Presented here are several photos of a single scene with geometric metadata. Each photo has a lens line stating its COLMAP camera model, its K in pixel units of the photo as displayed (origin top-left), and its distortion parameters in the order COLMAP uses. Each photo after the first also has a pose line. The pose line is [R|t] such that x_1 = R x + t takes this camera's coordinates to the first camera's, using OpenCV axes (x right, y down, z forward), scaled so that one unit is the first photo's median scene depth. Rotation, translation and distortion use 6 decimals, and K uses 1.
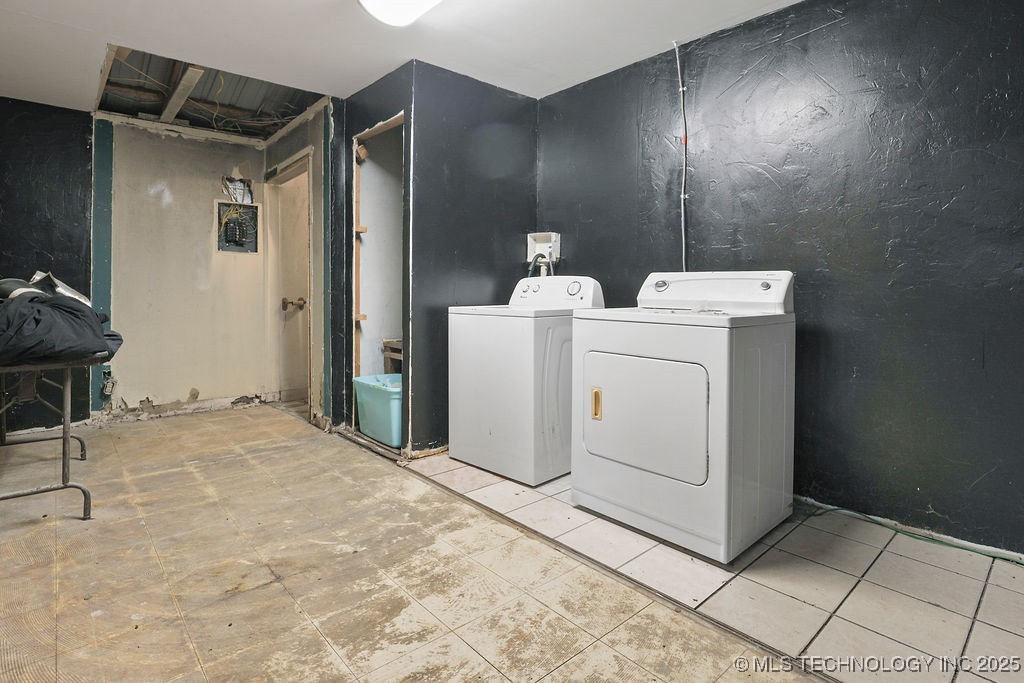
lens RADIAL K [[509.1, 0, 495.5], [0, 509.1, 323.2], [0, 0, 1]] dist [-0.028034, 0.000391]
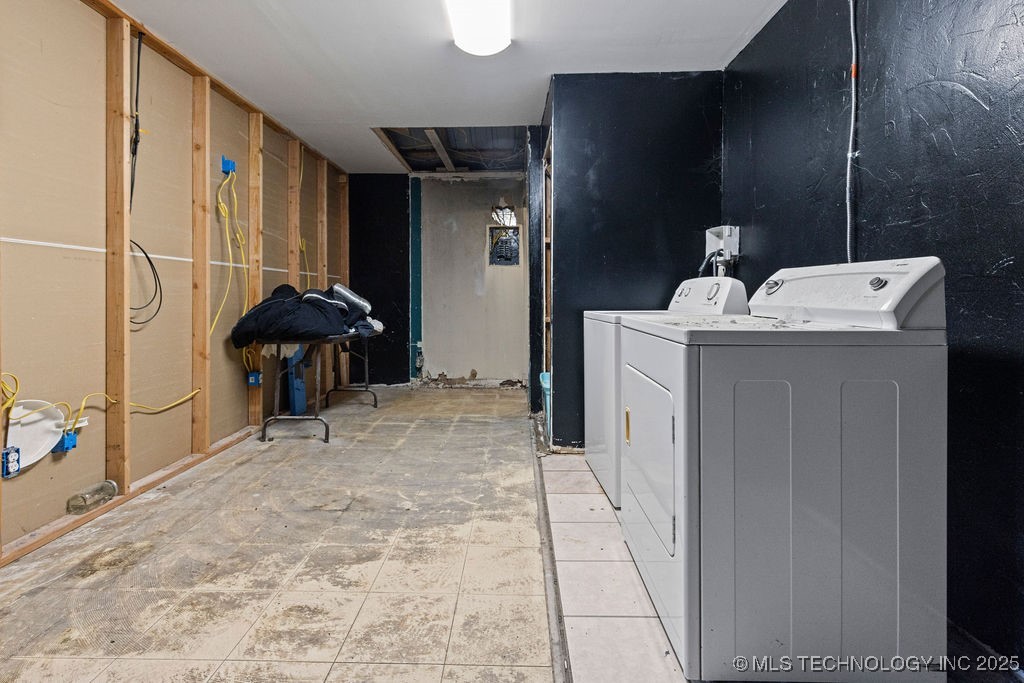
lens RADIAL K [[467.7, 0, 514.4], [0, 467.7, 330.0], [0, 0, 1]] dist [0.002066, 0.000454]
pose [[0.752279, 0.044570, -0.657335, 0.565108], [-0.039079, 0.998971, 0.023010, -0.013557], [0.657685, 0.008378, 0.753247, 0.280396]]
